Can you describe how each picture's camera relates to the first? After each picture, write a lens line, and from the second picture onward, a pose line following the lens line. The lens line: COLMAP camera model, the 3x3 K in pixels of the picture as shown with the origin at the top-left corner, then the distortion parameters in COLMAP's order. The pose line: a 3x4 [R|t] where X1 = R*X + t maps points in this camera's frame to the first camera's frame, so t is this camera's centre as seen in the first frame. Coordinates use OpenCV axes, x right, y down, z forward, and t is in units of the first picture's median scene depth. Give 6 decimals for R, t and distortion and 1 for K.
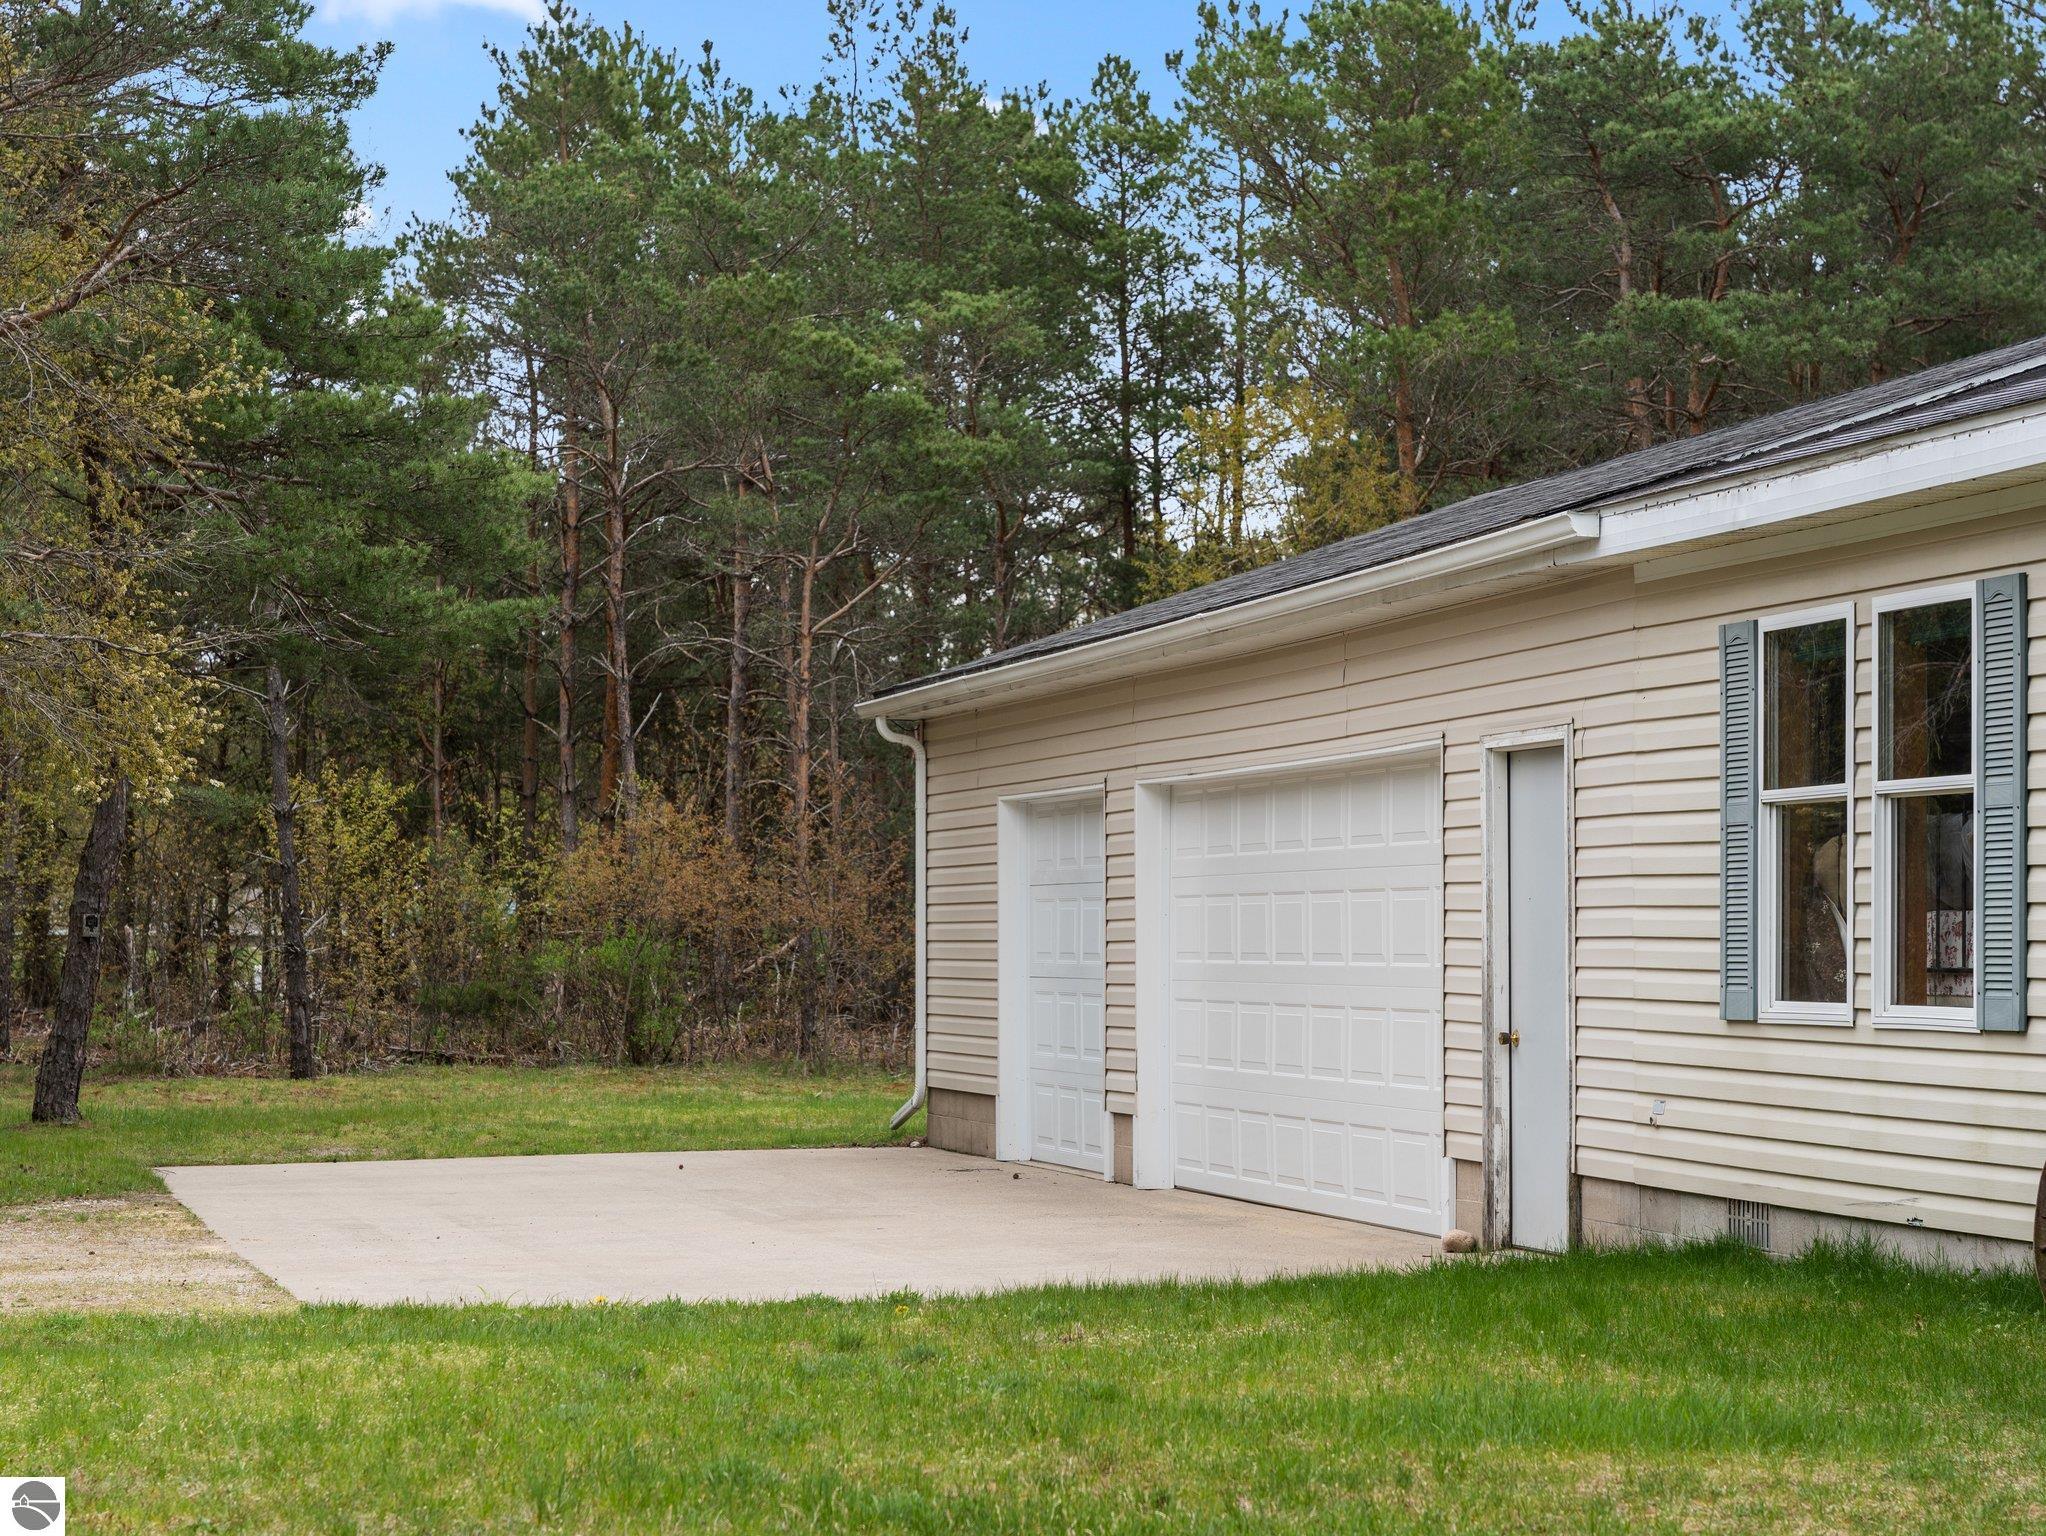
lens RADIAL K [[4513.3, 0, 1023.0], [0, 4513.3, 768.0], [0, 0, 1]] dist [-0.014951, -0.129044]
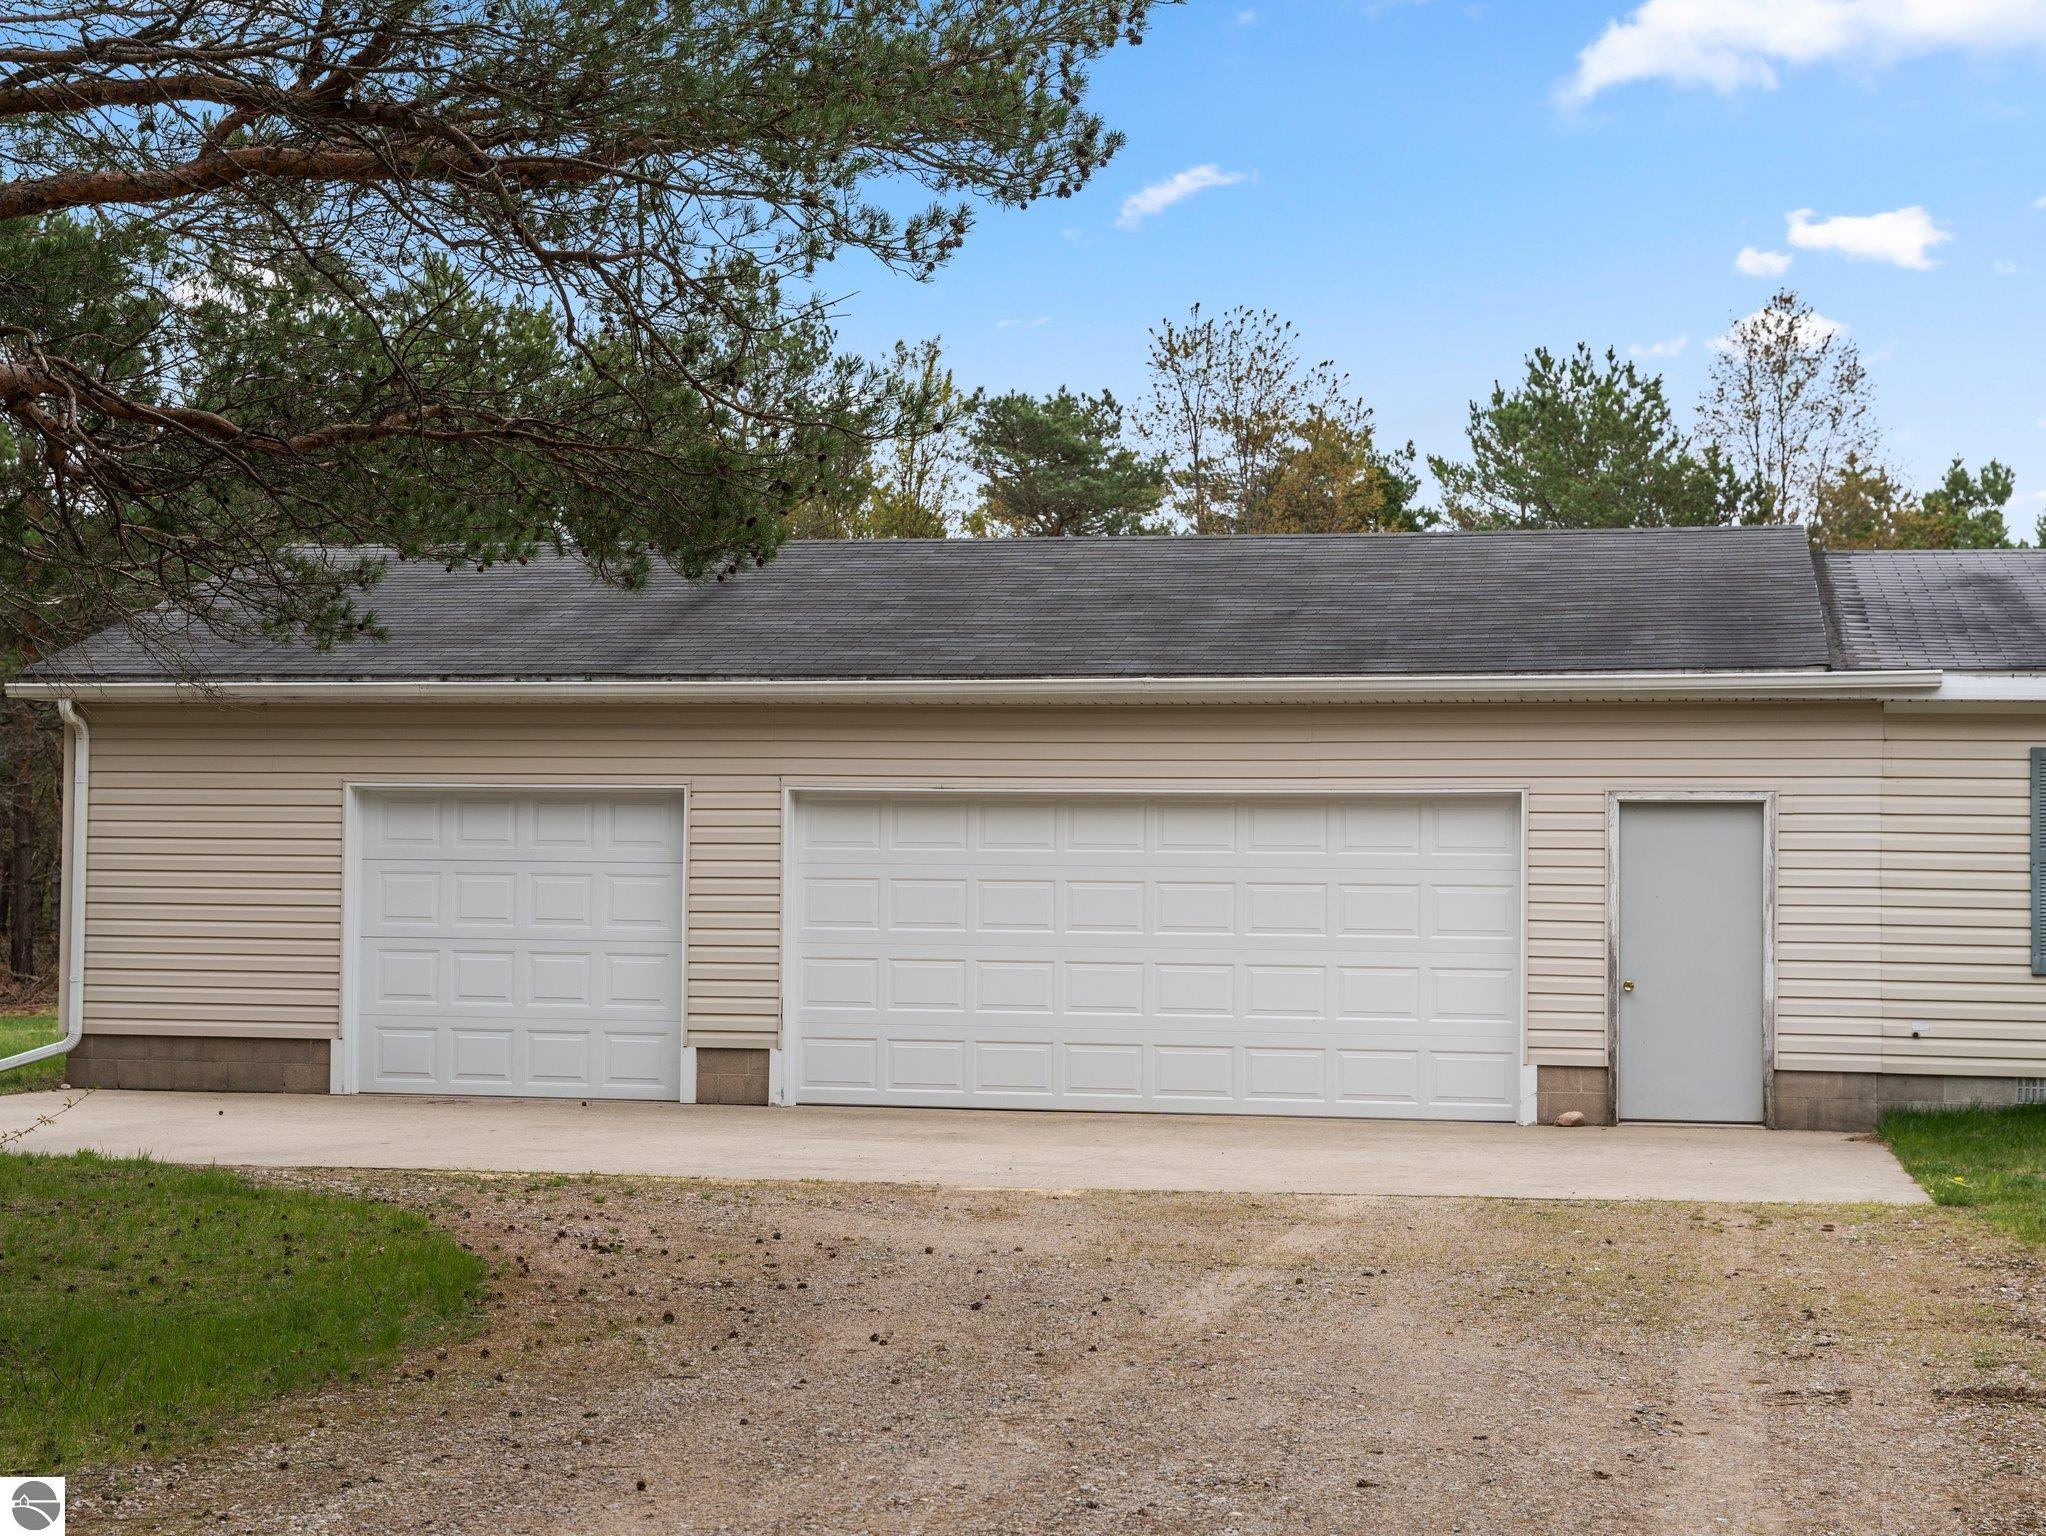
lens RADIAL K [[3159.5, 0, 1023.0], [0, 3159.5, 768.0], [0, 0, 1]] dist [0.003874, 0.099671]
pose [[0.431882, 0.044093, 0.900852, -1.111223], [-0.046580, 0.998562, -0.026544, 0.026829], [-0.900727, -0.030498, 0.433314, 0.822064]]
